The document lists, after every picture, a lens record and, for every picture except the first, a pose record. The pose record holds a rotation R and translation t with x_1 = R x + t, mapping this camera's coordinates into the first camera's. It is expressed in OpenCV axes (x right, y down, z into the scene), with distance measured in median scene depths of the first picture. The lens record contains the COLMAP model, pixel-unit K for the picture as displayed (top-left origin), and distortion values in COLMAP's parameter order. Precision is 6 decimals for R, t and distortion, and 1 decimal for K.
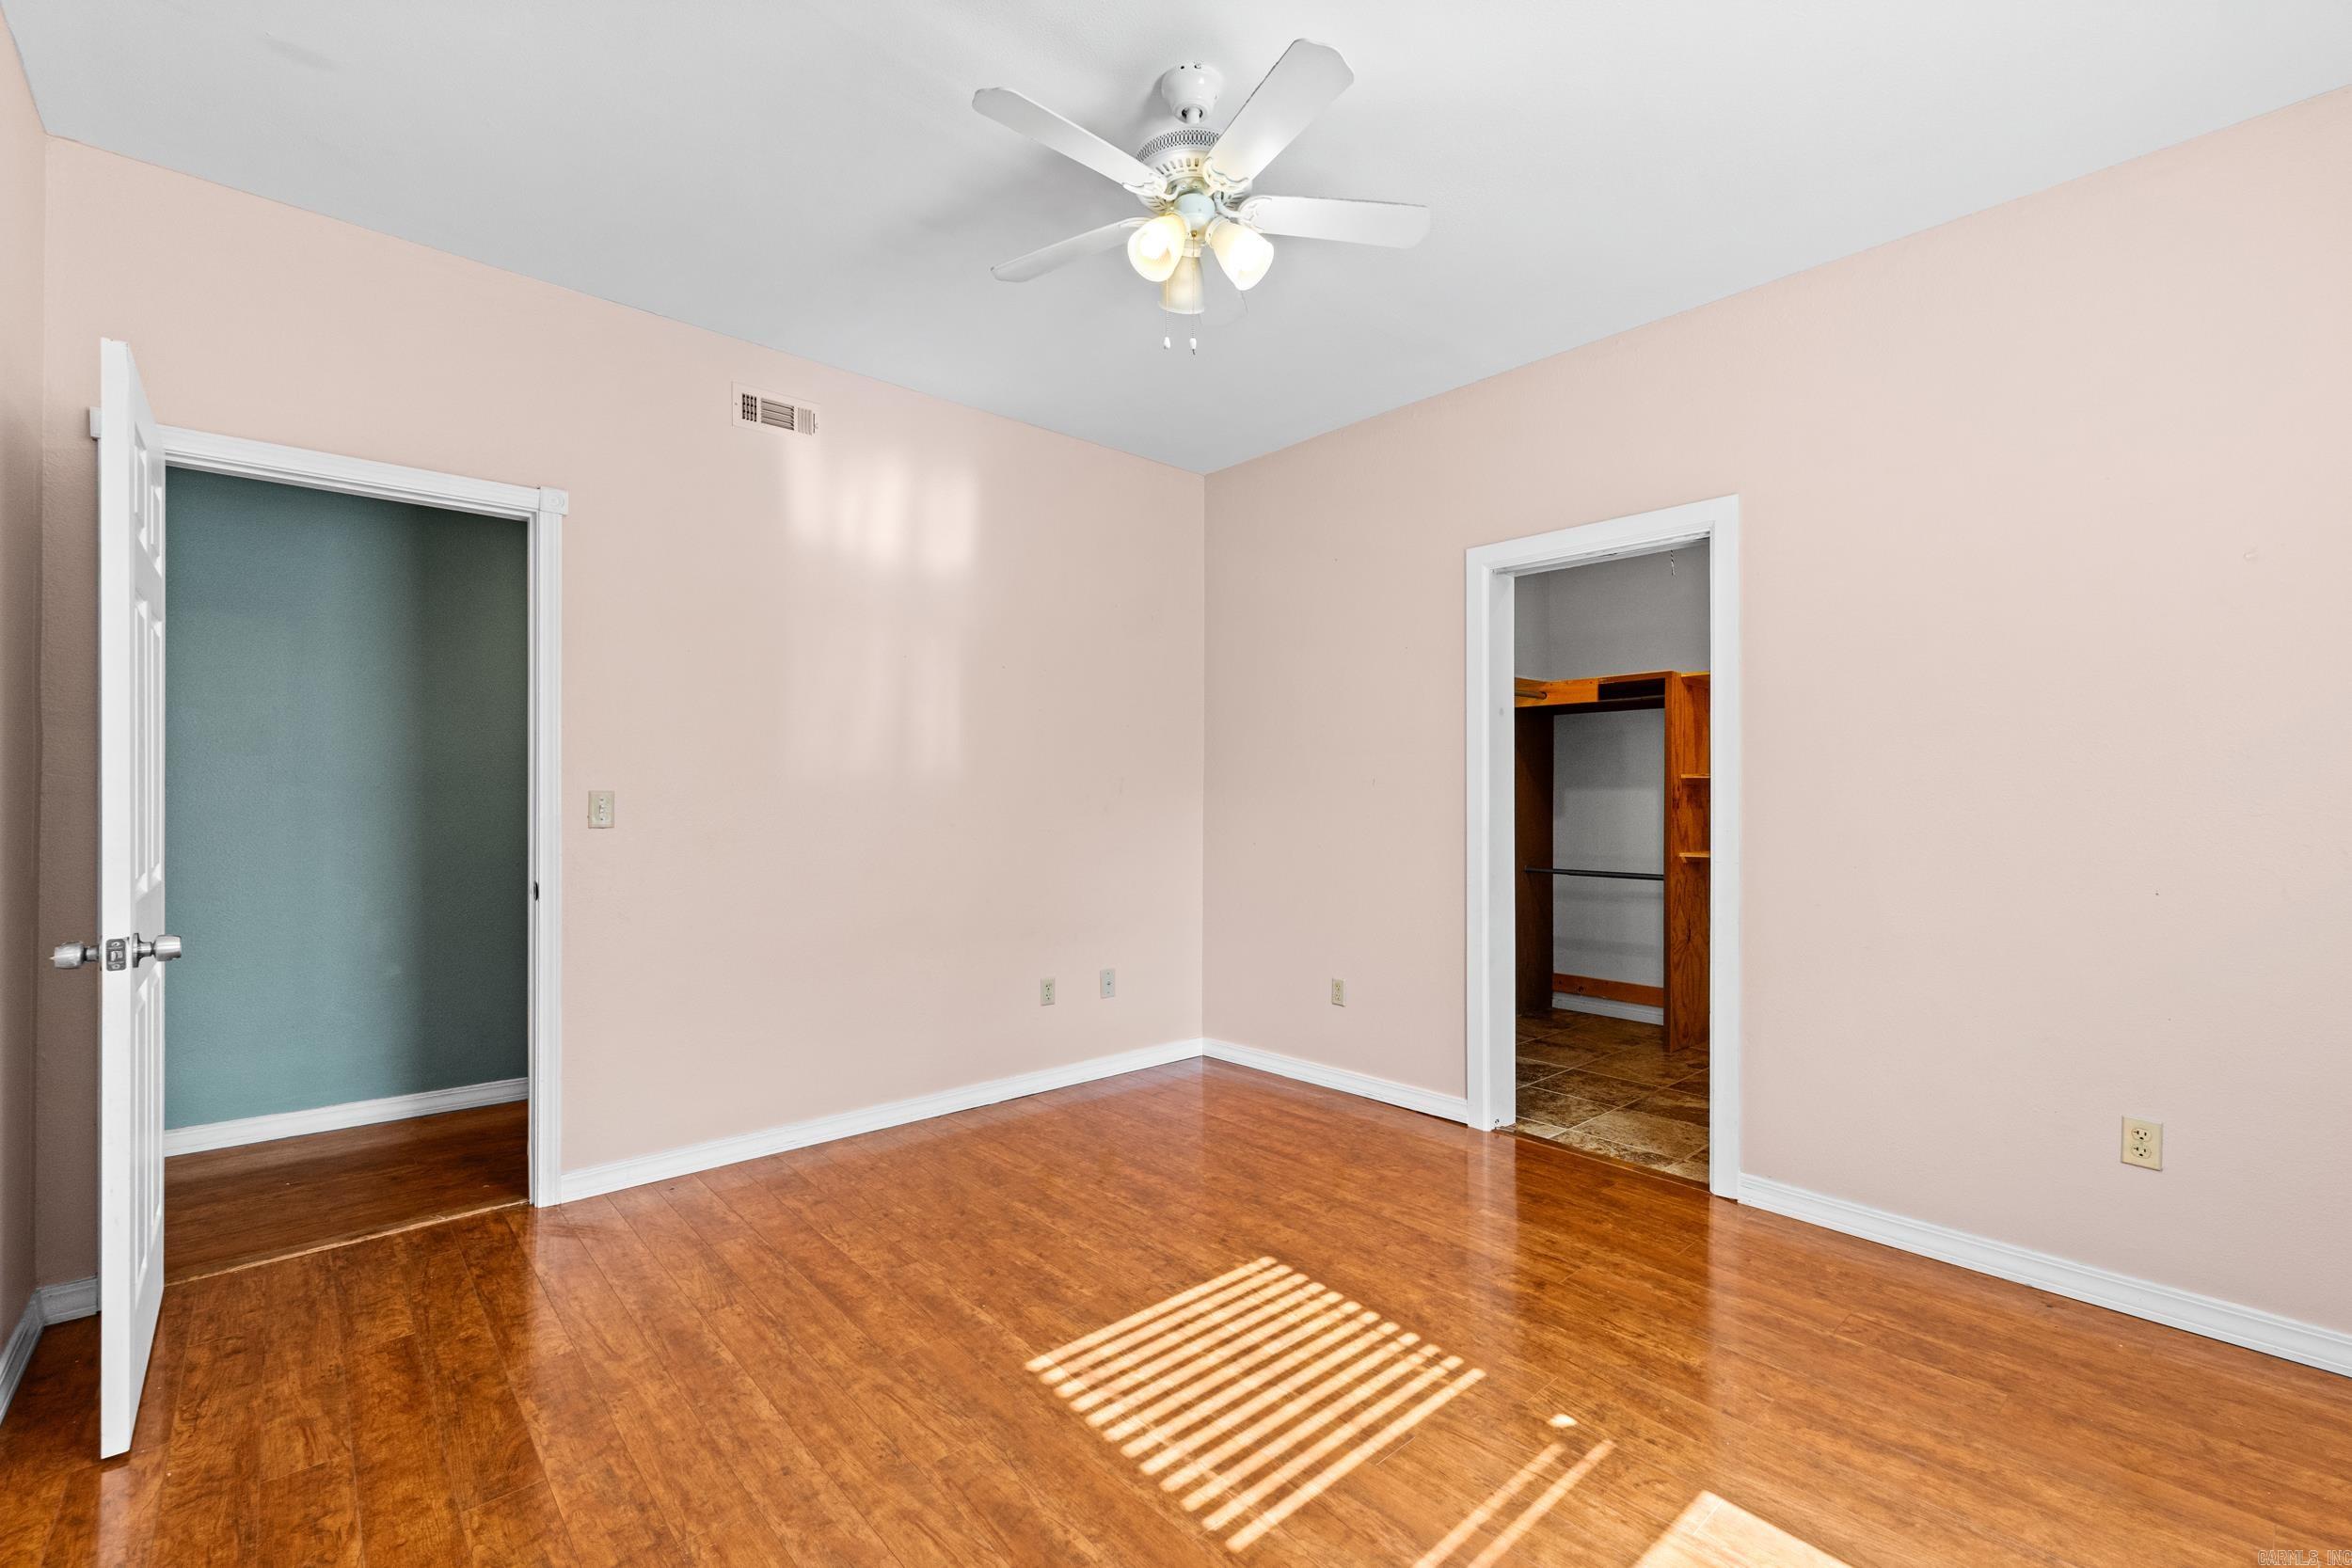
lens RADIAL K [[1018.8, 0, 1181.9], [0, 1018.8, 788.0], [0, 0, 1]] dist [0.001479, 0.000681]
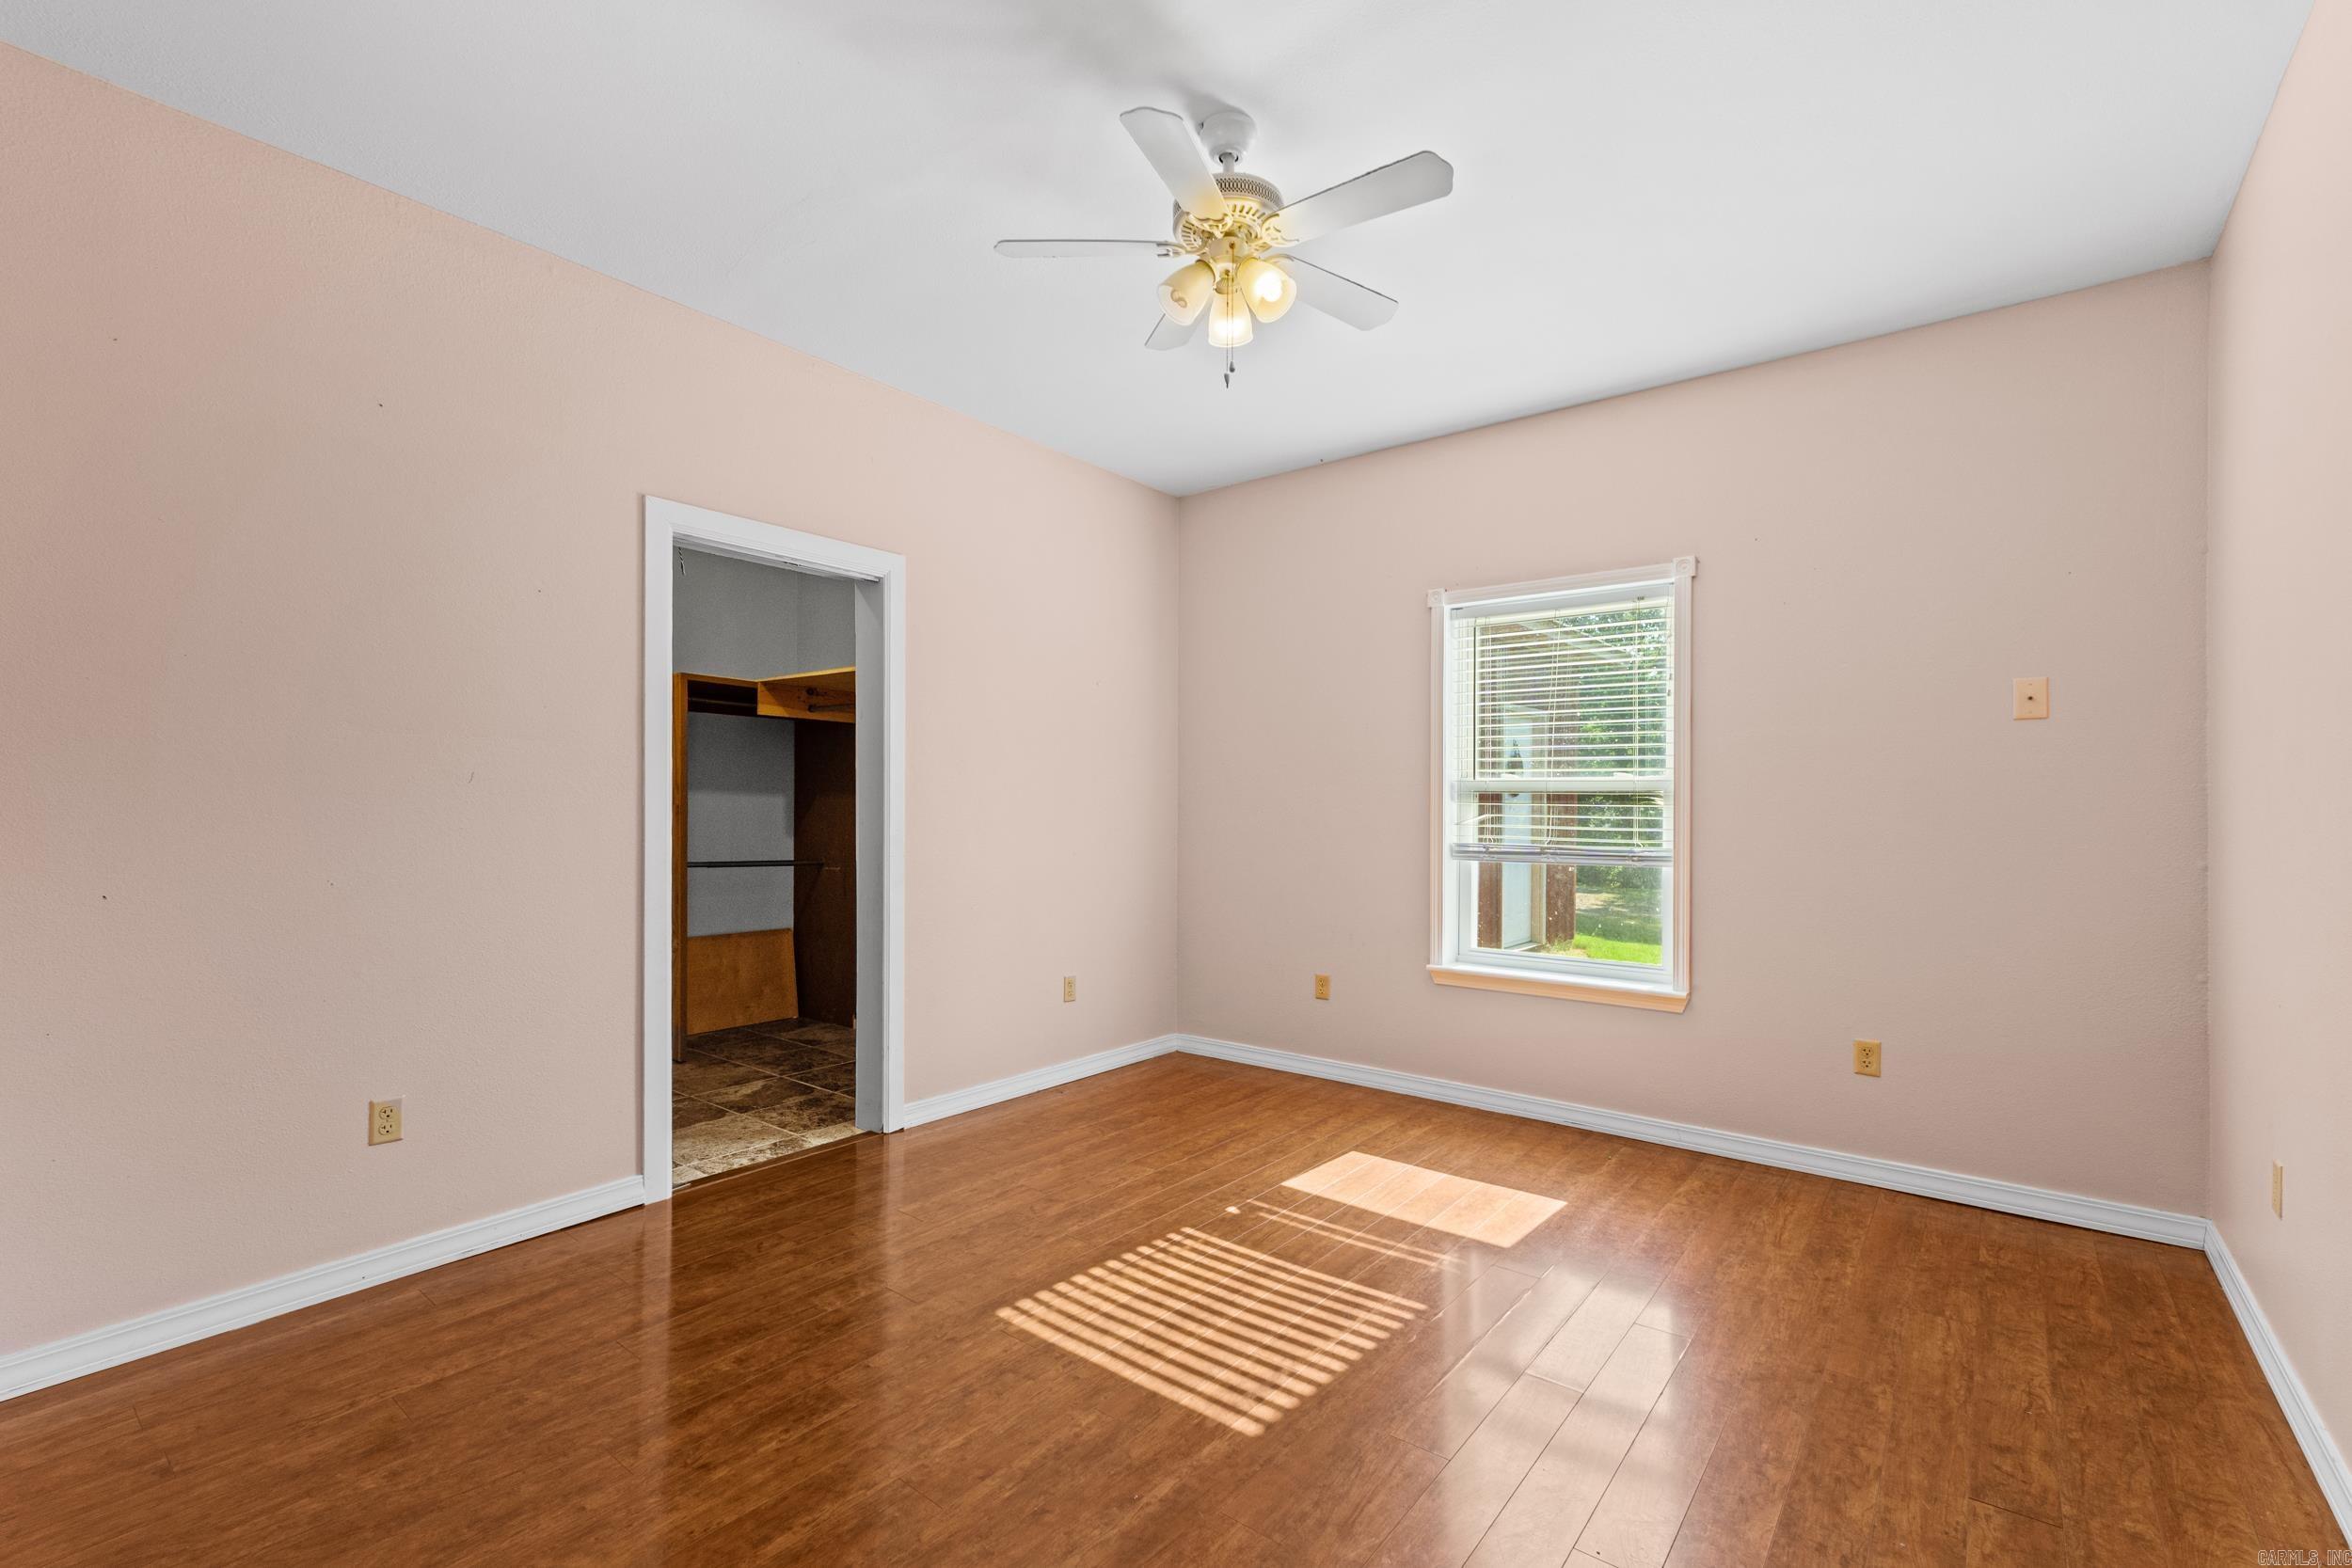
lens RADIAL K [[1018.8, 0, 1210.6], [0, 1018.8, 813.5], [0, 0, 1]] dist [0.001479, 0.000681]
pose [[-0.187088, -0.013216, 0.982254, -0.983781], [-0.012970, 0.999856, 0.010982, 0.004906], [-0.982258, -0.010685, -0.187232, 1.162207]]
